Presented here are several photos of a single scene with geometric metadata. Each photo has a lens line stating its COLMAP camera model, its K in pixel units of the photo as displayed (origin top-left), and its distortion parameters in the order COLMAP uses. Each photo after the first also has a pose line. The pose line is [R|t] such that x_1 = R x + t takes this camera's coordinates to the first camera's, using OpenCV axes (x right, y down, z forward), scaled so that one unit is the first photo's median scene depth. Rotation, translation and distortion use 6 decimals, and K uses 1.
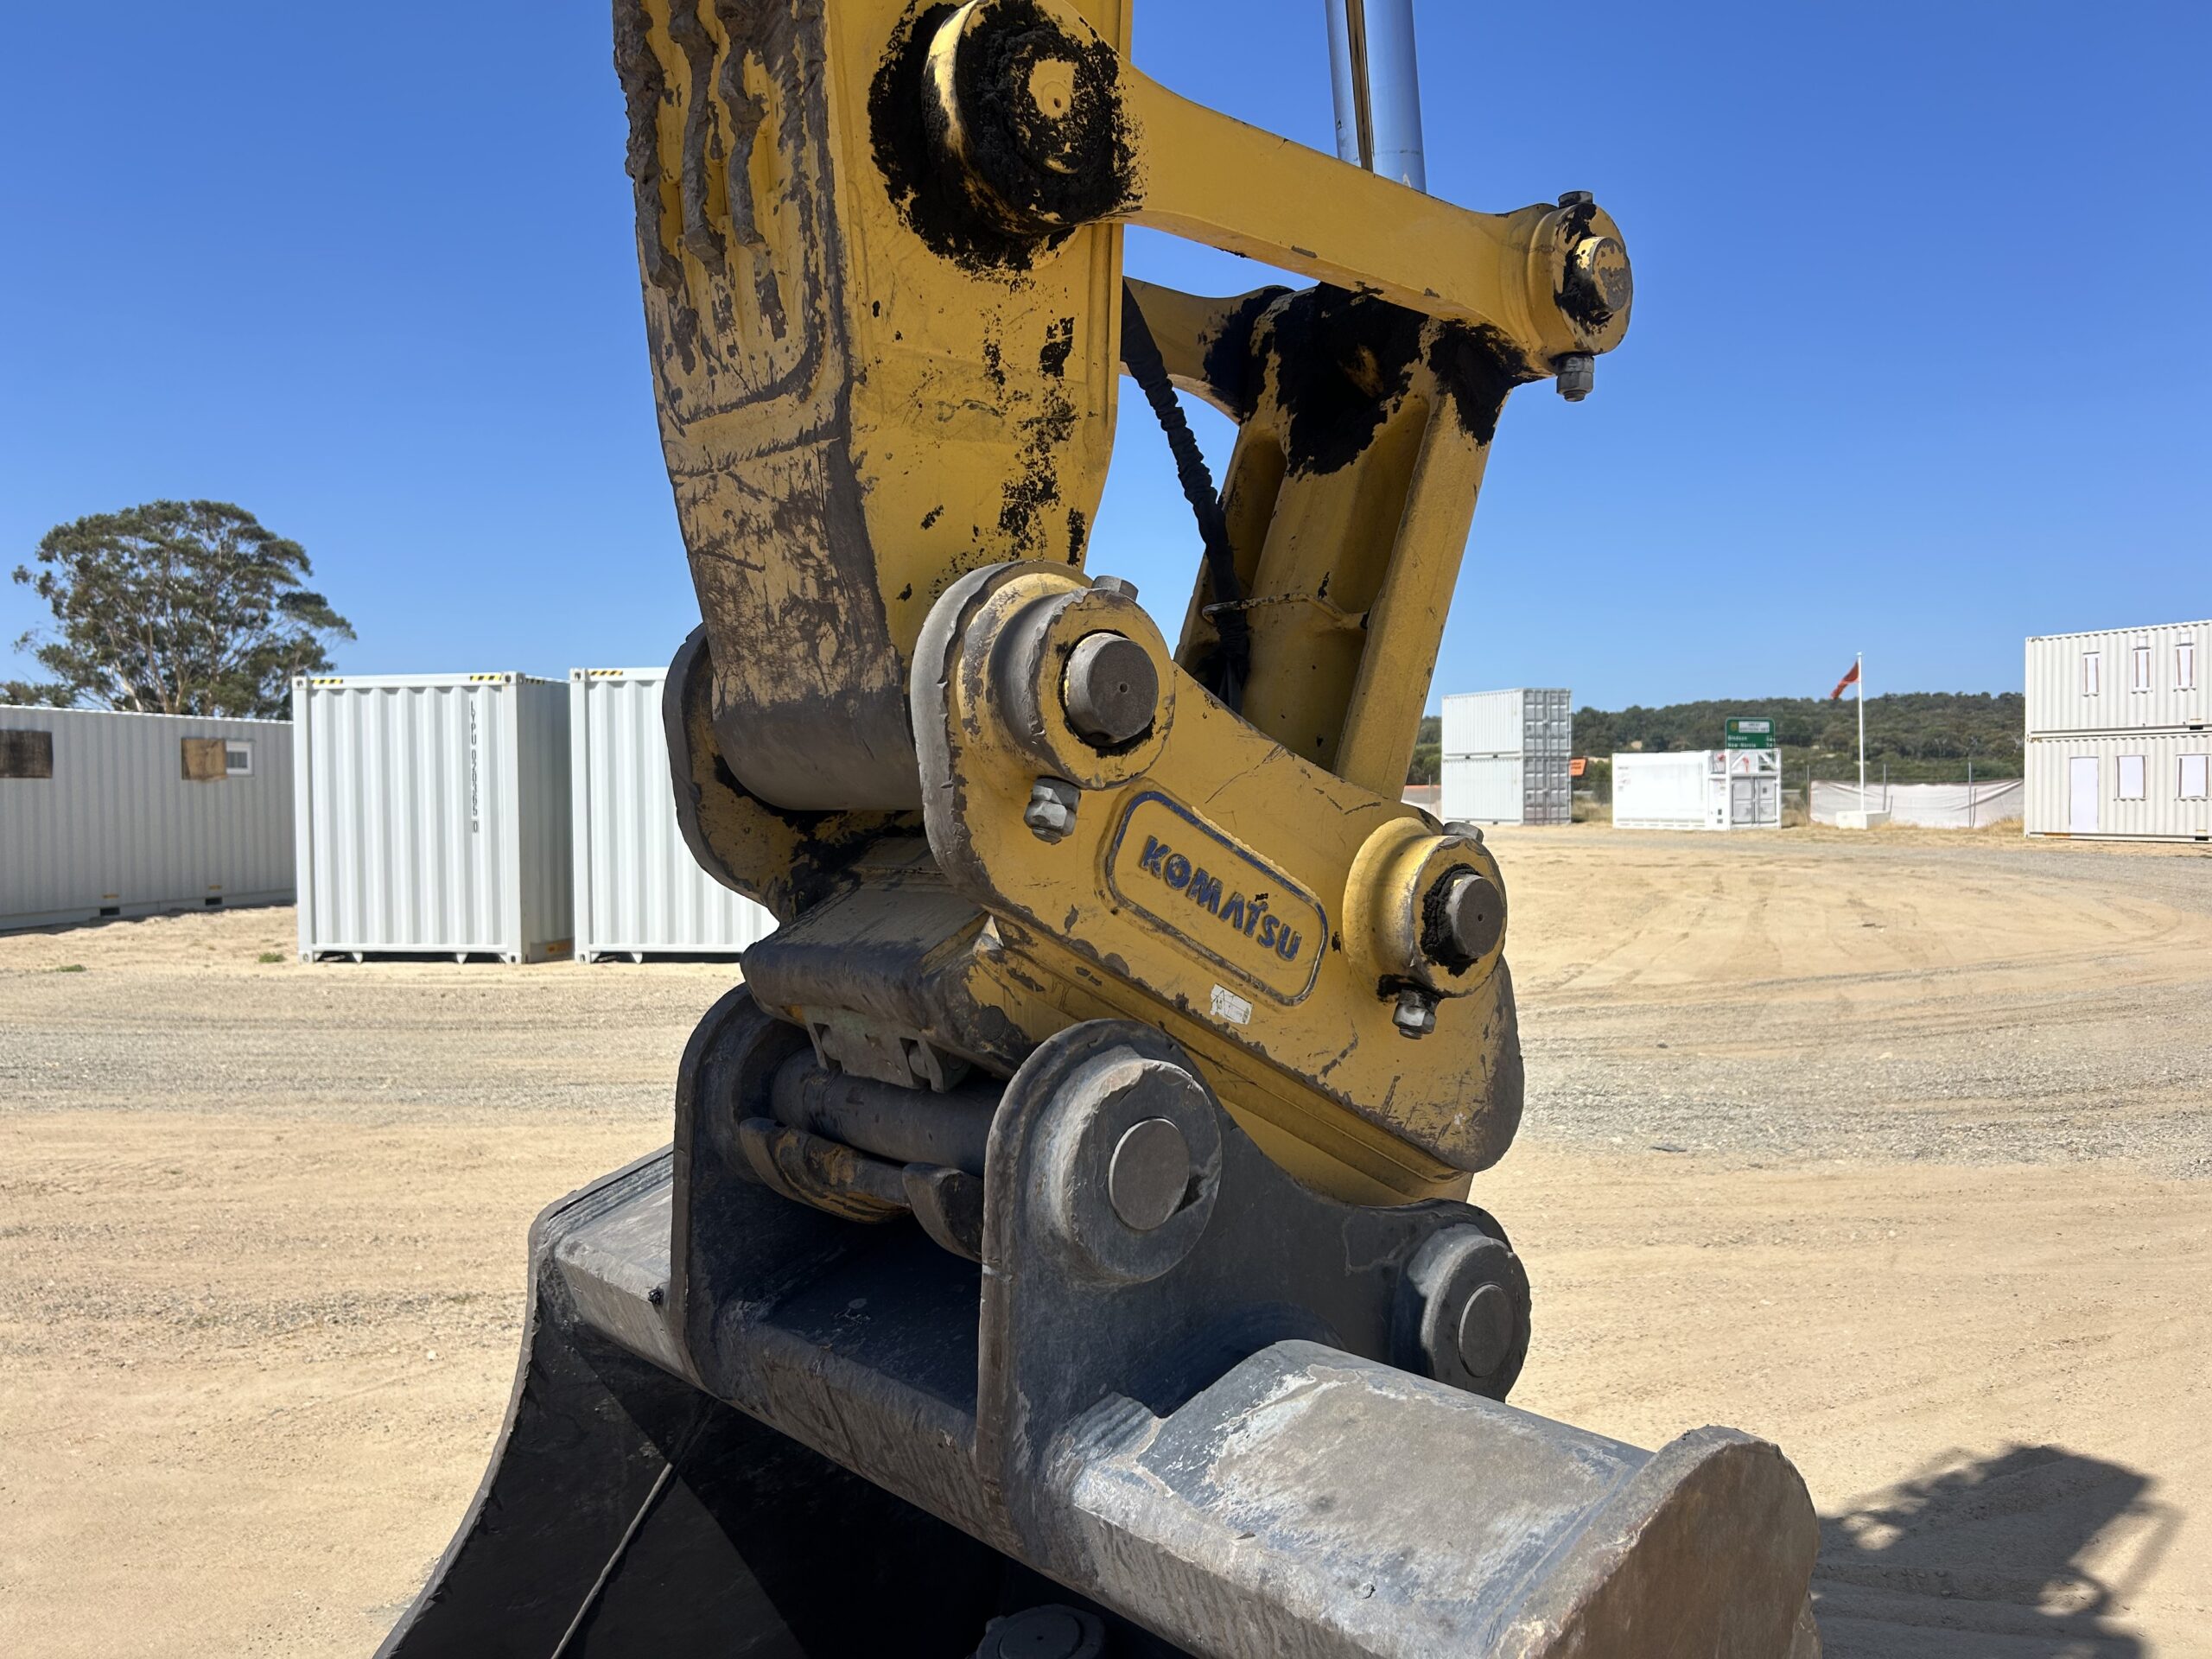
lens RADIAL K [[1663.0, 0, 1118.9], [0, 1663.0, 825.4], [0, 0, 1]] dist [0.047901, -0.047457]
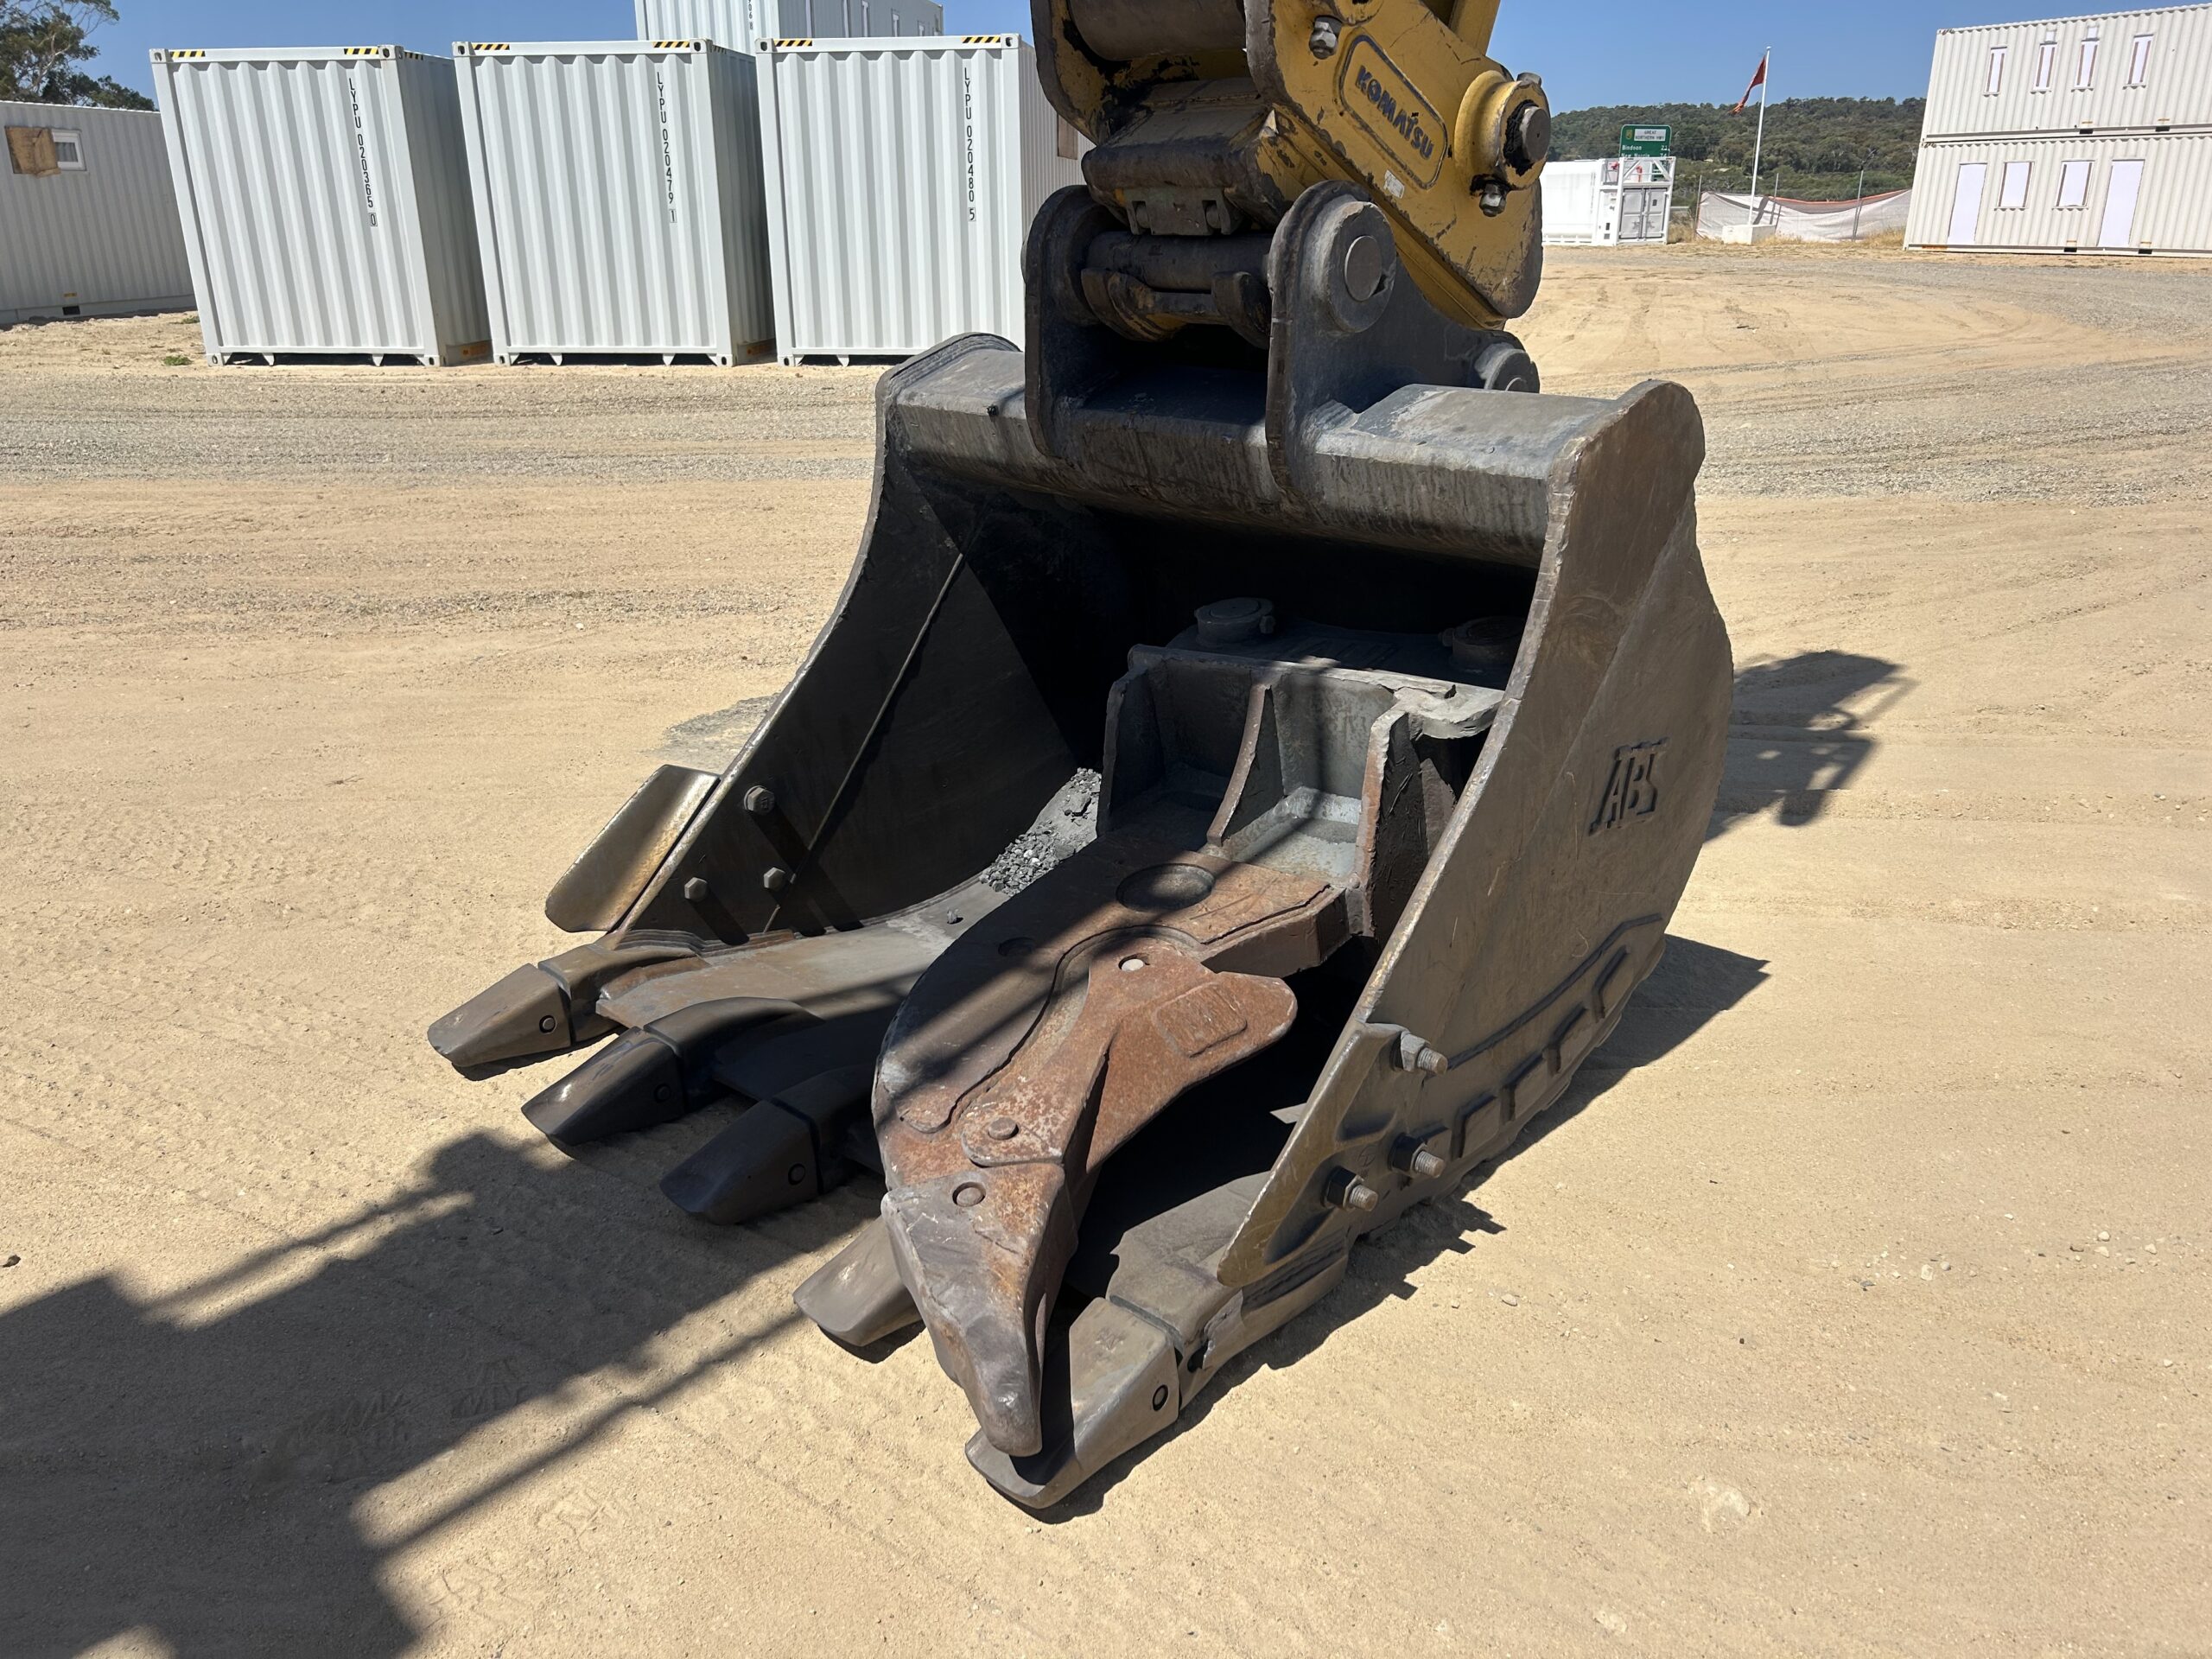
lens RADIAL K [[1663.0, 0, 1104.2], [0, 1663.0, 835.7], [0, 0, 1]] dist [0.047901, -0.047457]
pose [[0.997454, -0.023332, 0.067394, -0.079235], [-0.000237, 0.943881, 0.330286, 0.038540], [-0.071318, -0.329461, 0.941472, -0.174573]]
